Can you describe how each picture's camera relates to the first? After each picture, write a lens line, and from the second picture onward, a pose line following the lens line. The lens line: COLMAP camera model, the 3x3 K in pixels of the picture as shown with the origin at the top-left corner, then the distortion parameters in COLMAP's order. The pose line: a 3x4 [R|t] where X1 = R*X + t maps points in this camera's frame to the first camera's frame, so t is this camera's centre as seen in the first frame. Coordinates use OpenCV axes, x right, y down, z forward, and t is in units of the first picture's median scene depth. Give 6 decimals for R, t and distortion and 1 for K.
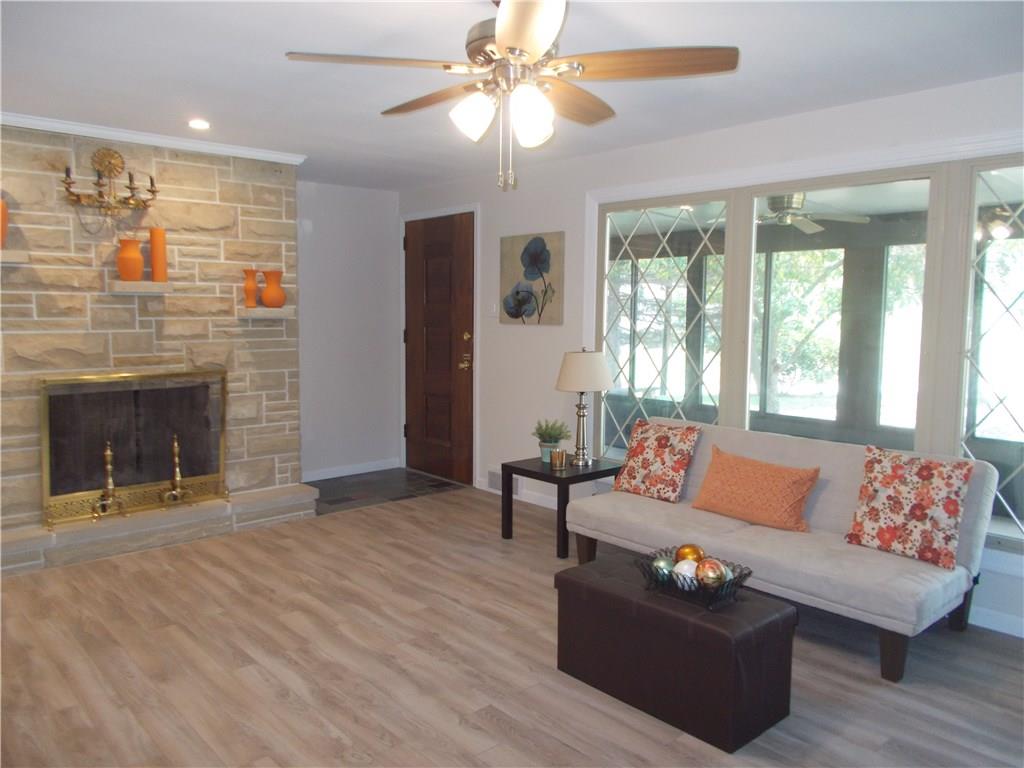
lens RADIAL K [[771.6, 0, 510.8], [0, 771.6, 384.5], [0, 0, 1]] dist [-0.008650, 0.008007]
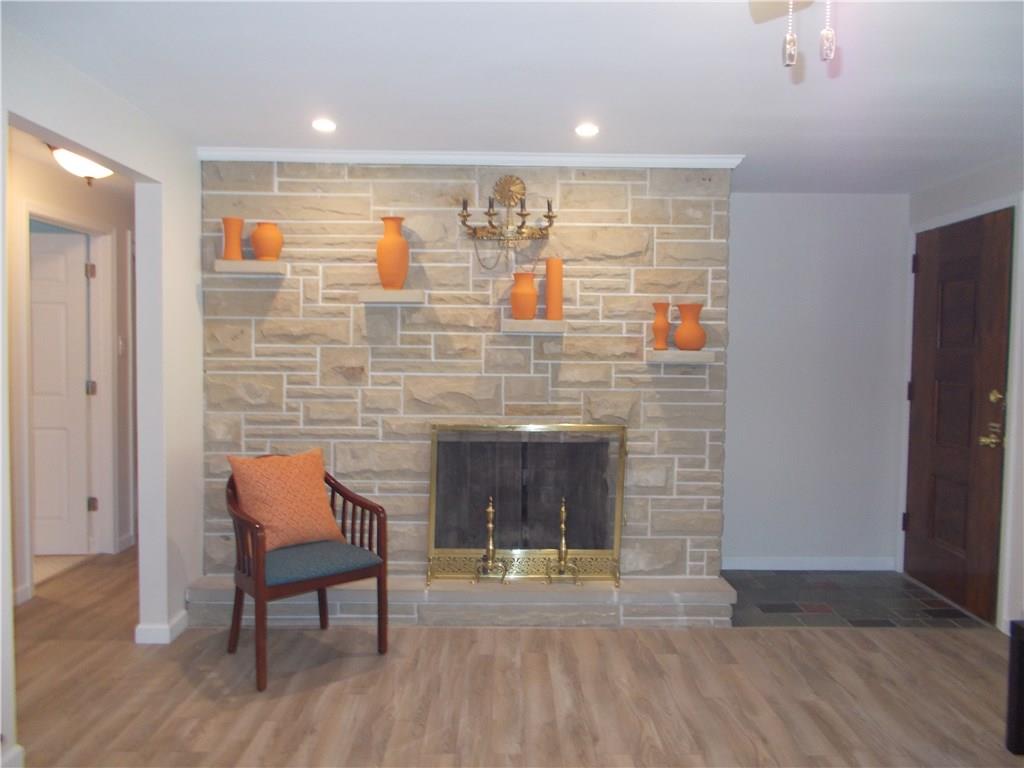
lens RADIAL K [[771.6, 0, 510.2], [0, 771.6, 381.2], [0, 0, 1]] dist [-0.008650, 0.008007]
pose [[0.754875, 0.033334, -0.655021, 0.077270], [-0.071277, 0.996962, -0.031407, -0.032415], [0.651984, 0.070397, 0.754958, 0.306150]]
